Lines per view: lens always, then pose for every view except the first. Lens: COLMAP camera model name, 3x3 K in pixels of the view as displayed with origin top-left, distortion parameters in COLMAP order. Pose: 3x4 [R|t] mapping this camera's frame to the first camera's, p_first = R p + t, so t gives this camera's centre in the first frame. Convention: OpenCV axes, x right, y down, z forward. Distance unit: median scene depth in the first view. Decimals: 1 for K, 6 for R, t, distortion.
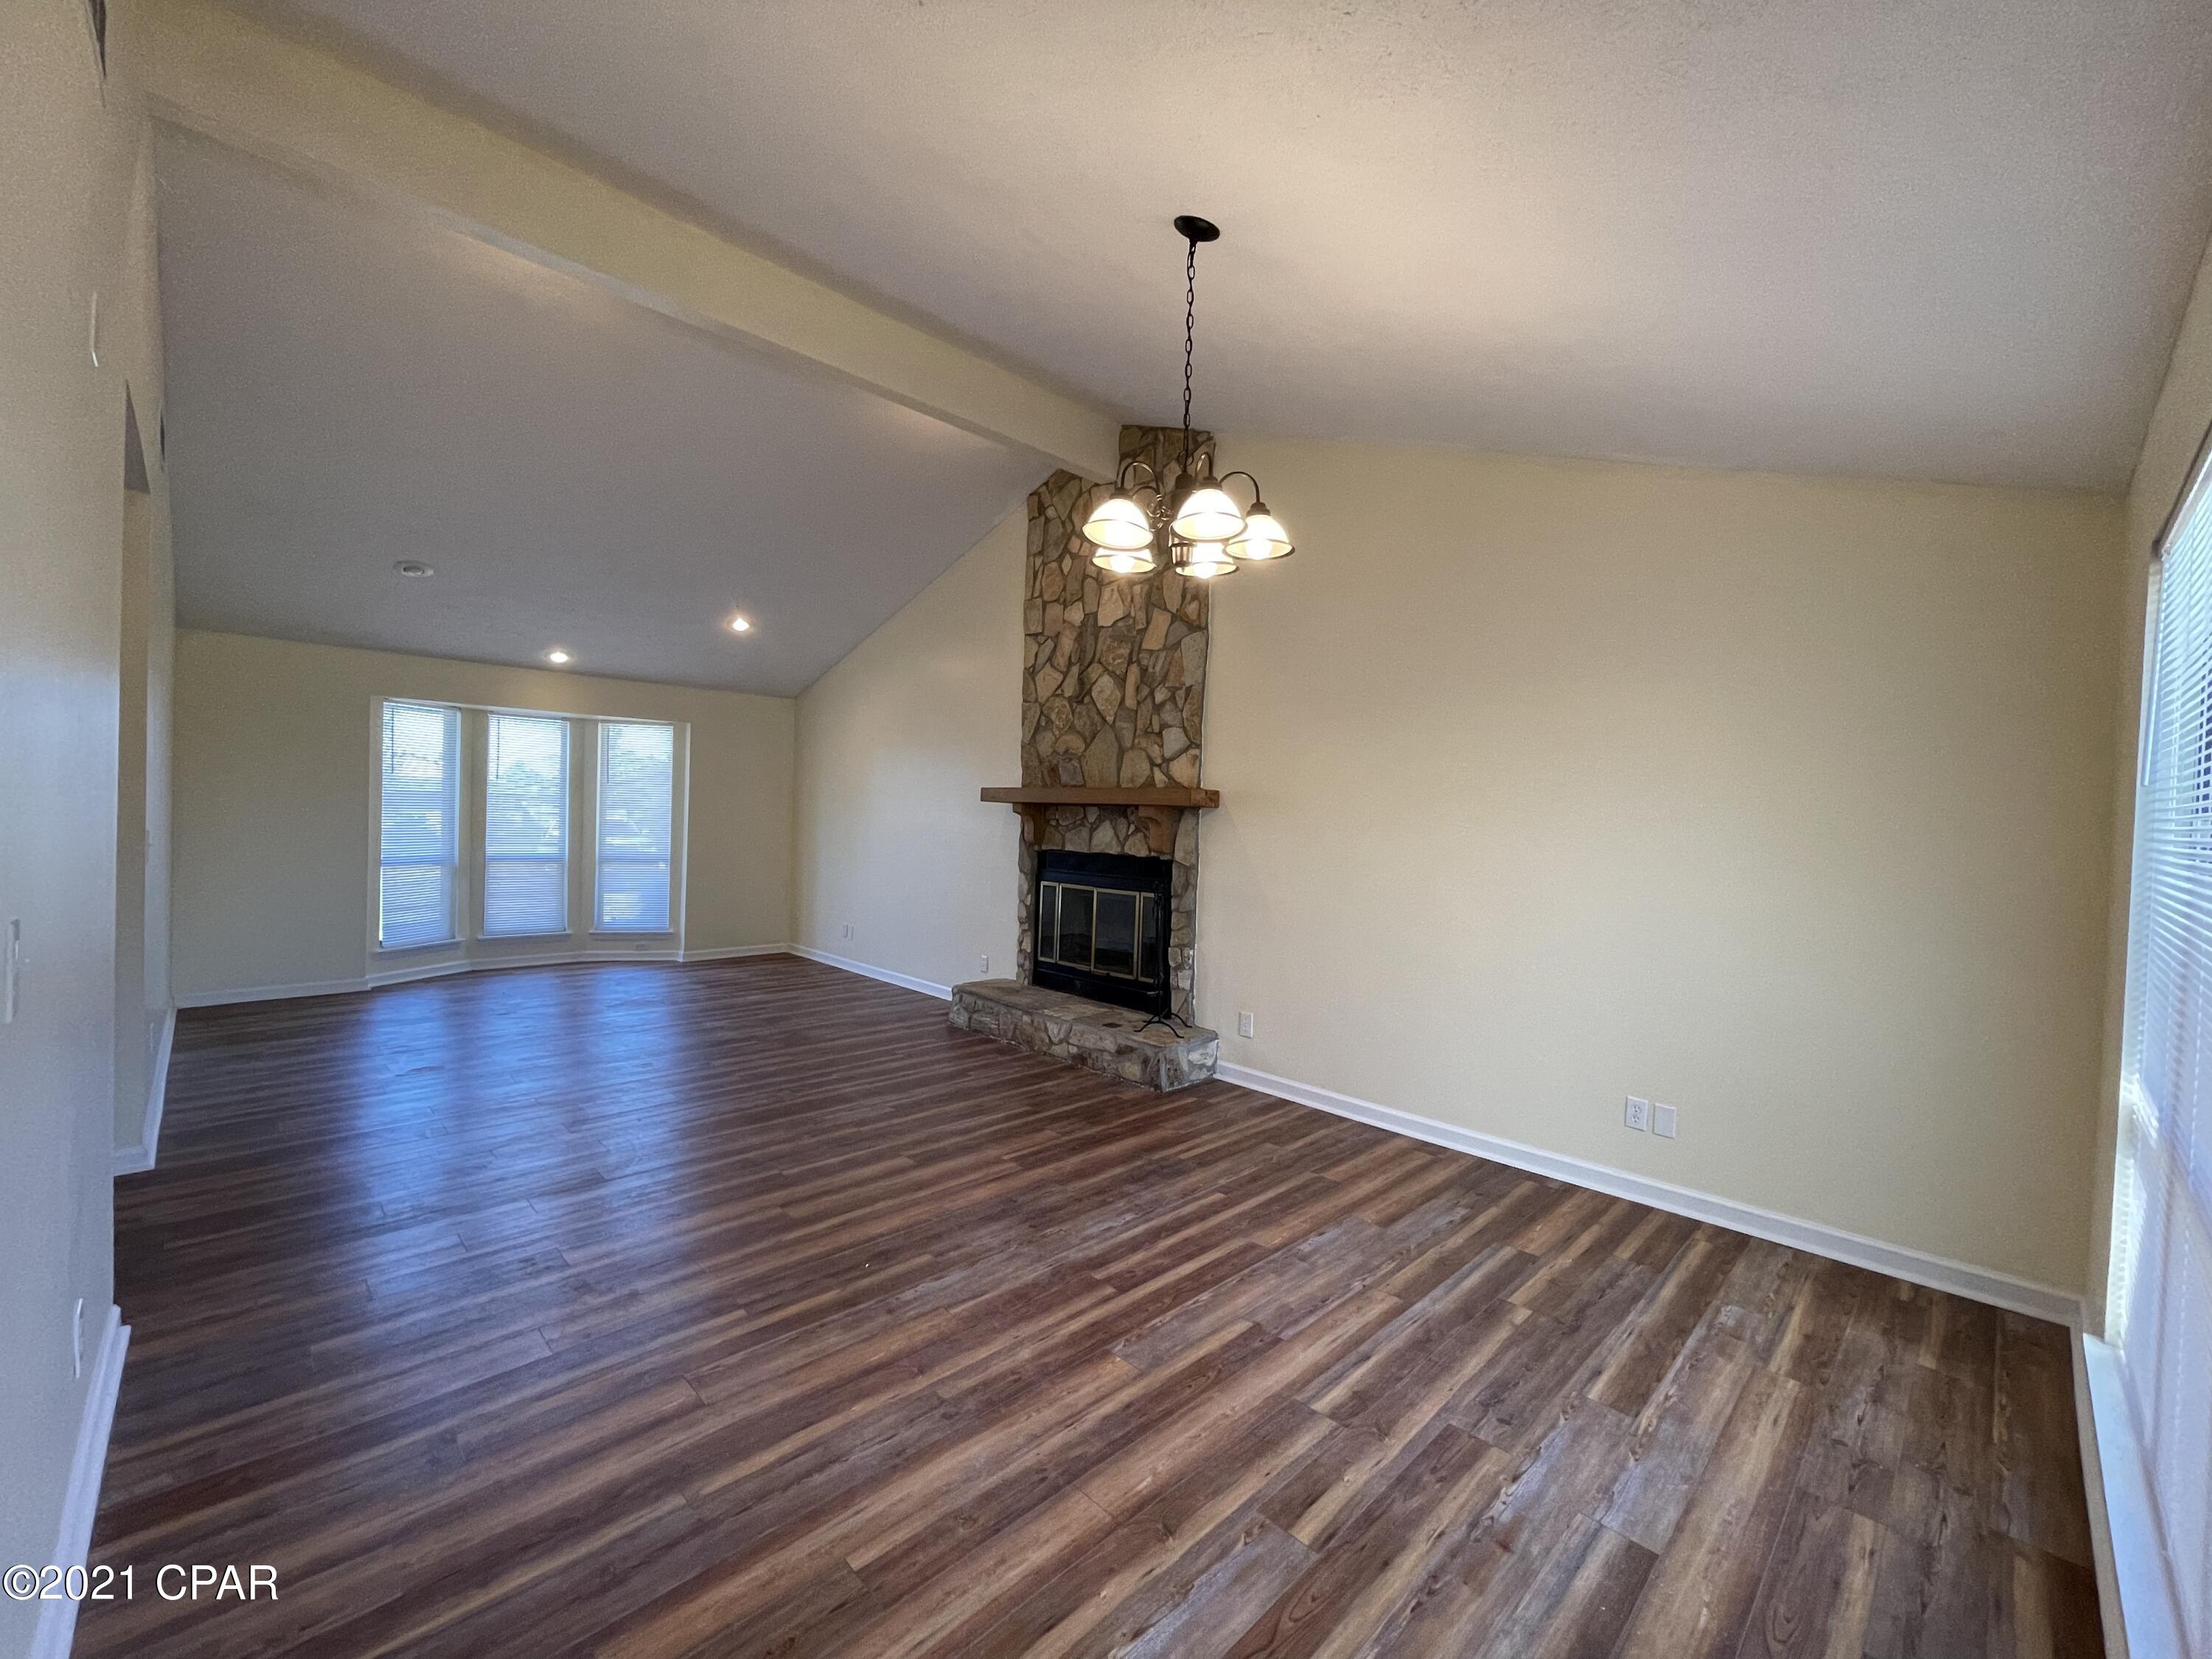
lens RADIAL K [[898.4, 0, 1105.0], [0, 898.4, 831.8], [0, 0, 1]] dist [-0.001725, -0.000253]
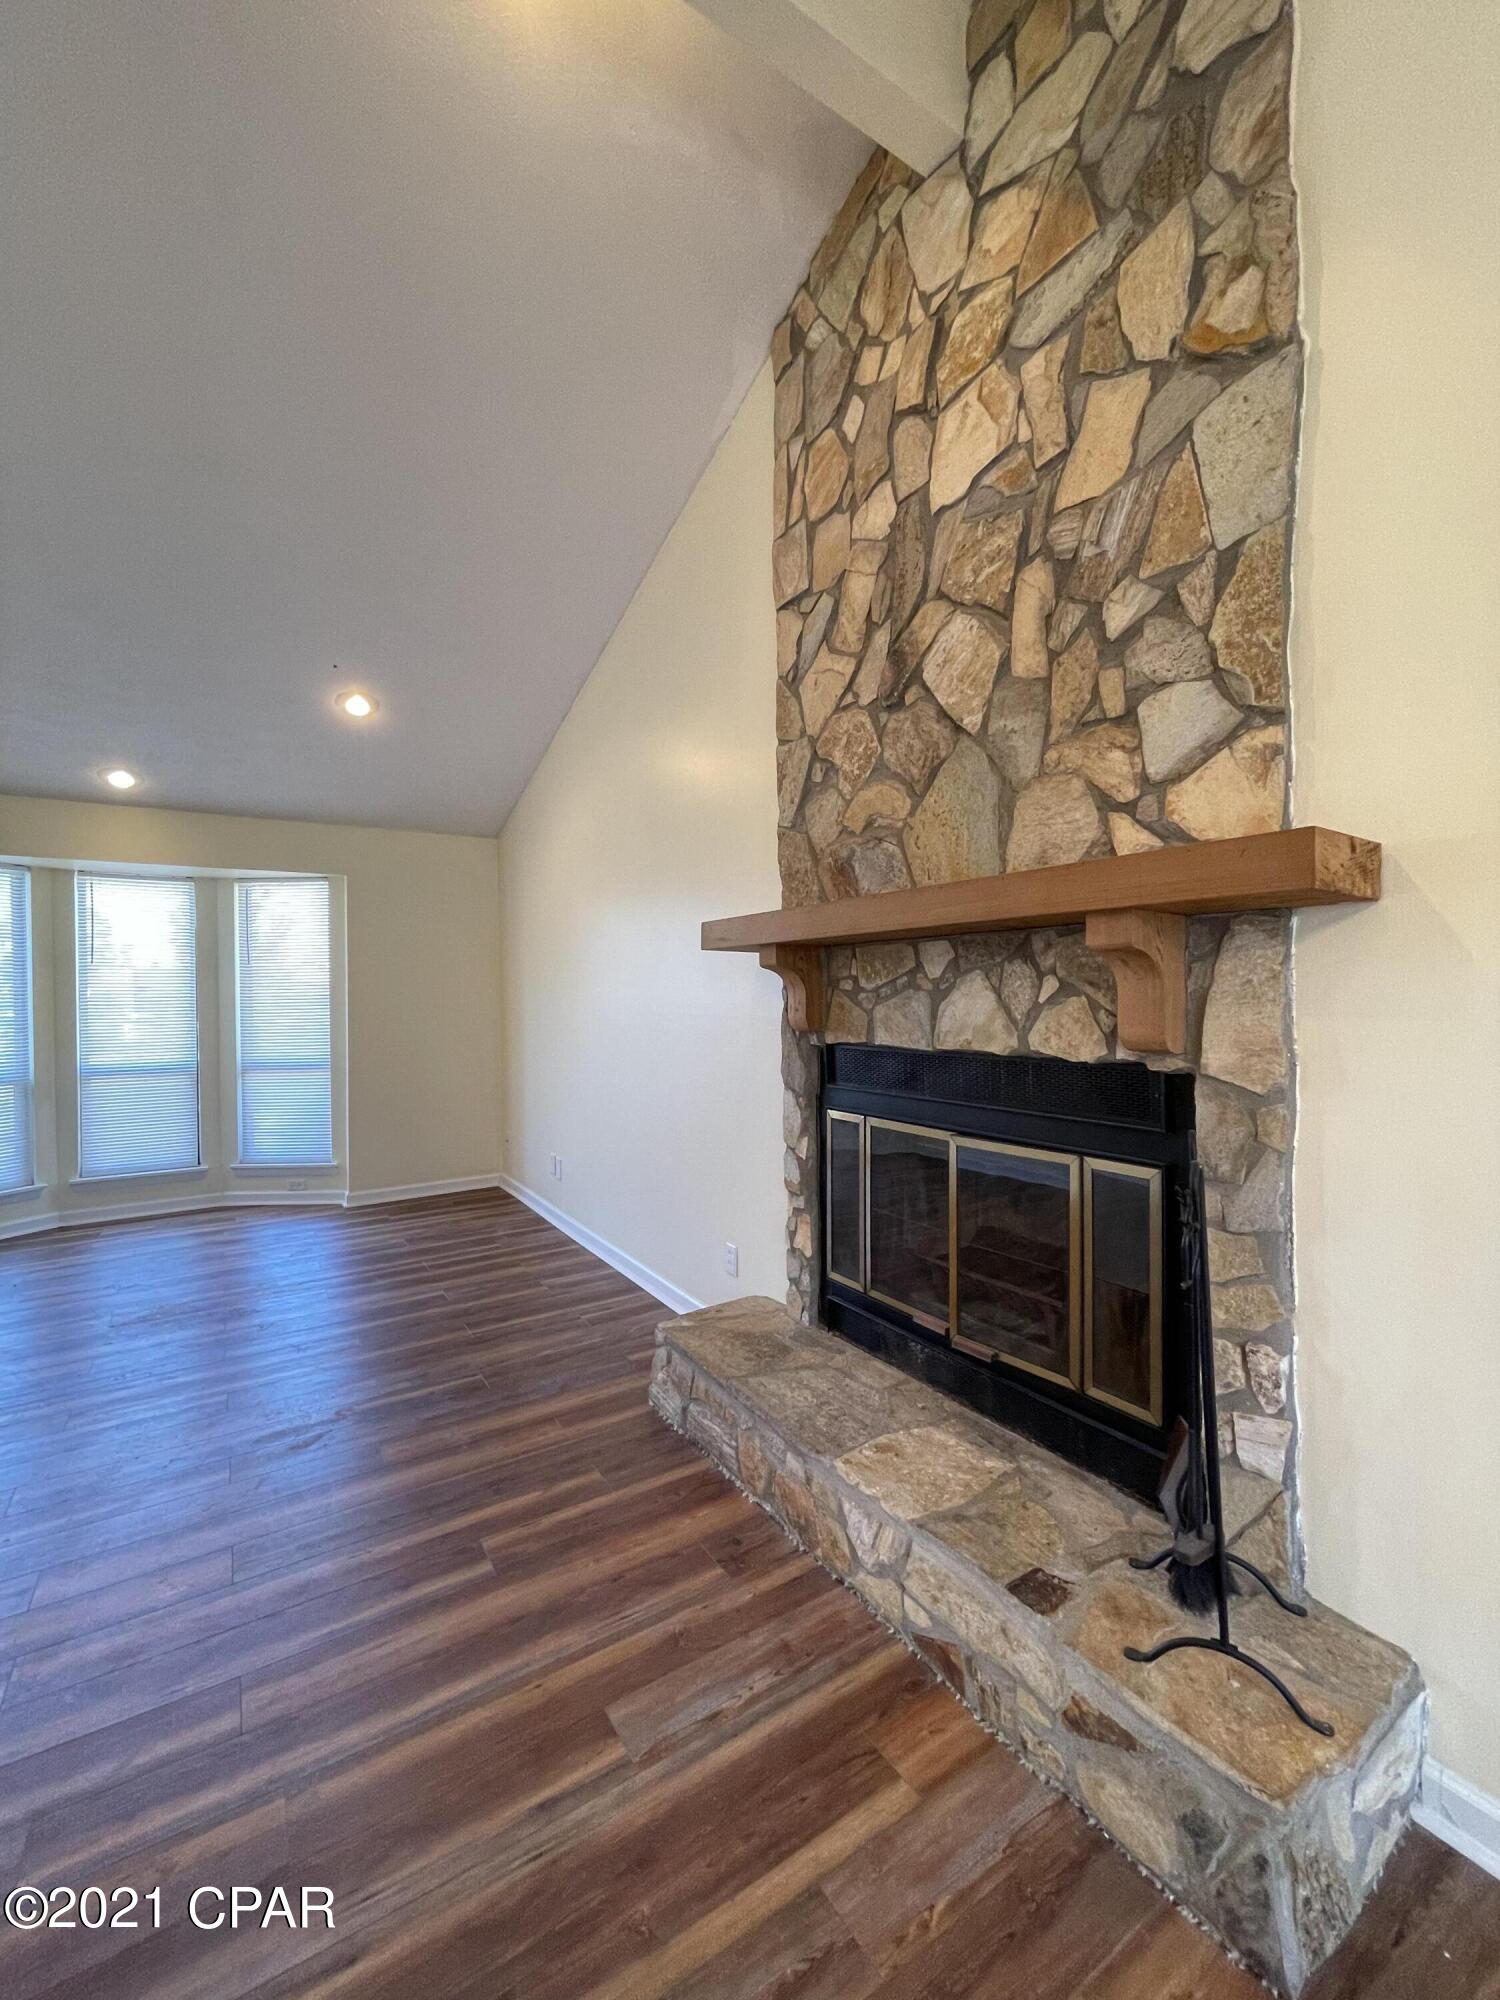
lens RADIAL K [[812.3, 0, 750.0], [0, 812.3, 1000.0], [0, 0, 1]] dist [-0.001725, -0.000253]
pose [[0.978122, -0.040433, -0.204063, -0.022439], [0.037900, 0.999148, -0.016308, 0.002532], [0.204549, 0.008217, 0.978822, 0.604700]]
